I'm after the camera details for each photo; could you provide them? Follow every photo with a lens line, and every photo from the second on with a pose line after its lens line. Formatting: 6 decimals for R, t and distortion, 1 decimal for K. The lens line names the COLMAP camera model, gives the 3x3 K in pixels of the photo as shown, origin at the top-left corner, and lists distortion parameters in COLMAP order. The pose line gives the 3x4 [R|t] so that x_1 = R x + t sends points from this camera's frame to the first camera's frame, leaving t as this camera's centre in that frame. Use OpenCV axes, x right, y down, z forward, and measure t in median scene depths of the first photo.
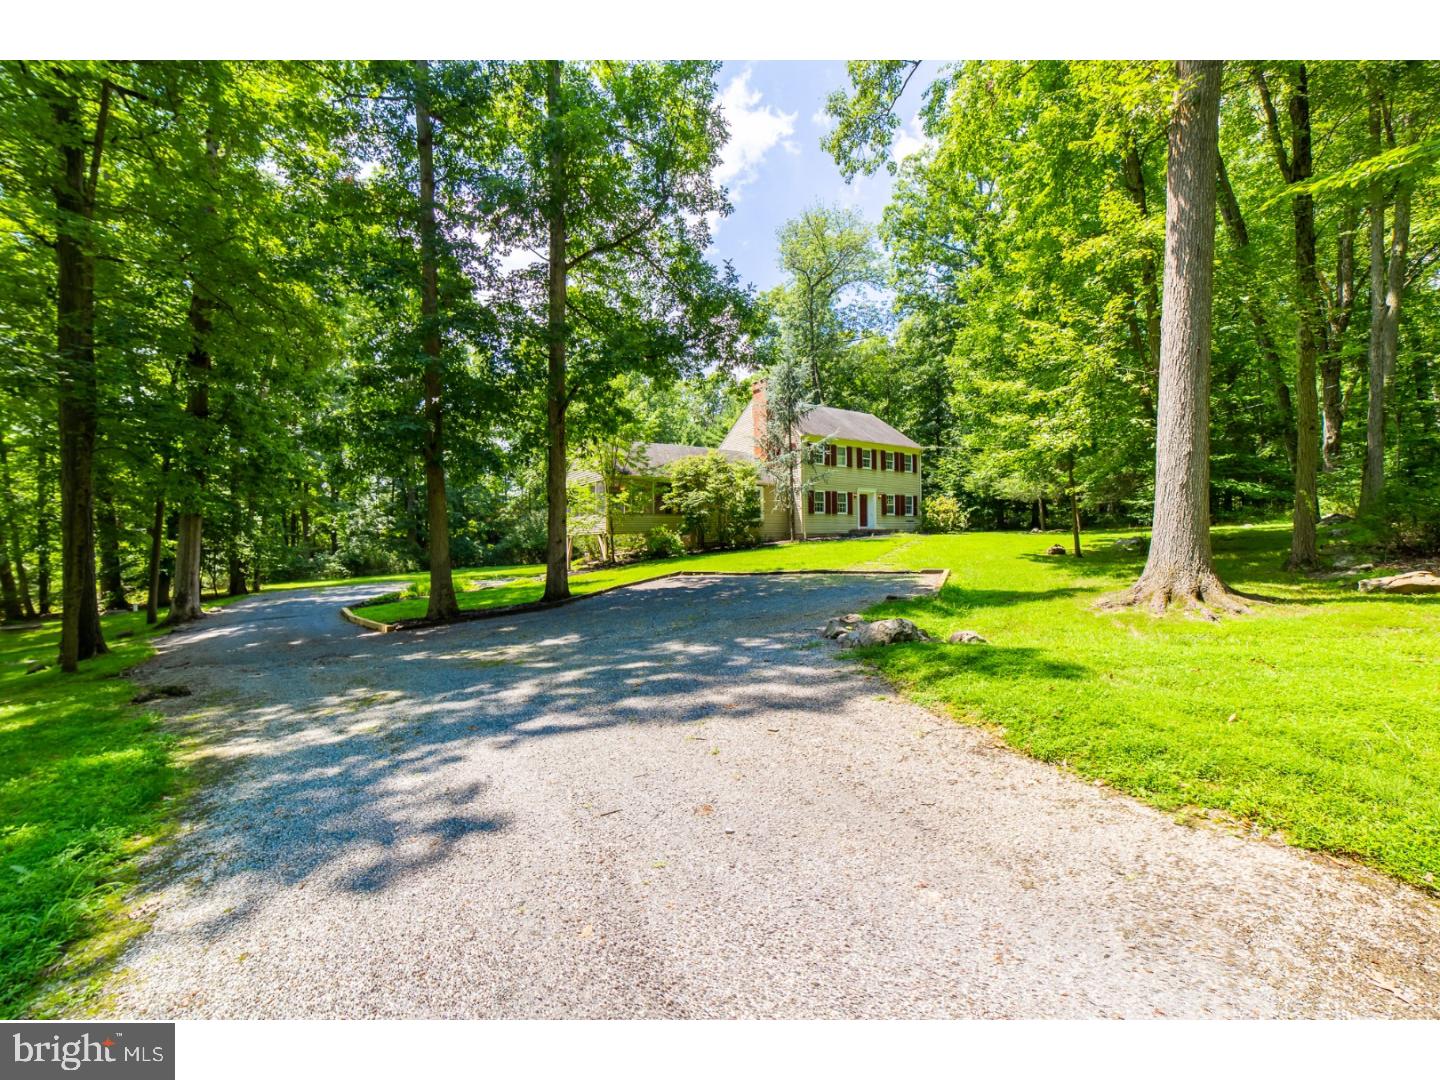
lens RADIAL K [[573.2, 0, 720.0], [0, 573.2, 540.0], [0, 0, 1]] dist [0.000163, 0.000091]
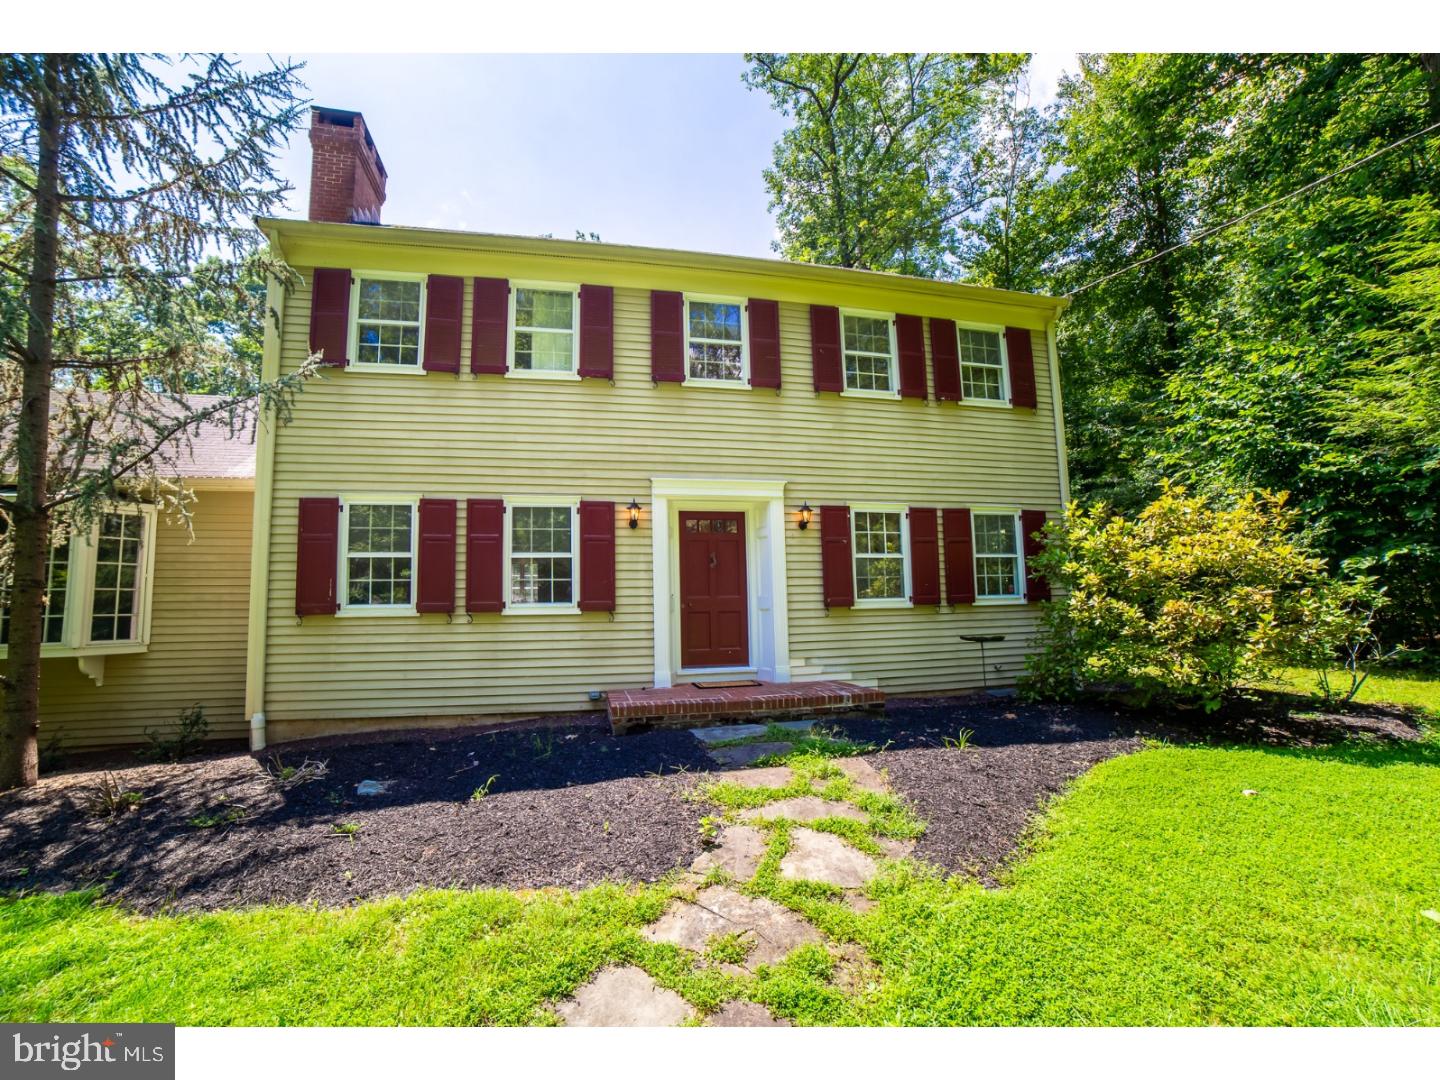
lens RADIAL K [[598.0, 0, 720.0], [0, 598.0, 540.0], [0, 0, 1]] dist [0.000036, 0.000222]
pose [[0.931365, -0.042132, -0.361642, 0.328811], [0.005484, 0.994793, -0.101772, -0.046421], [0.364046, 0.092804, 0.926746, 0.792235]]
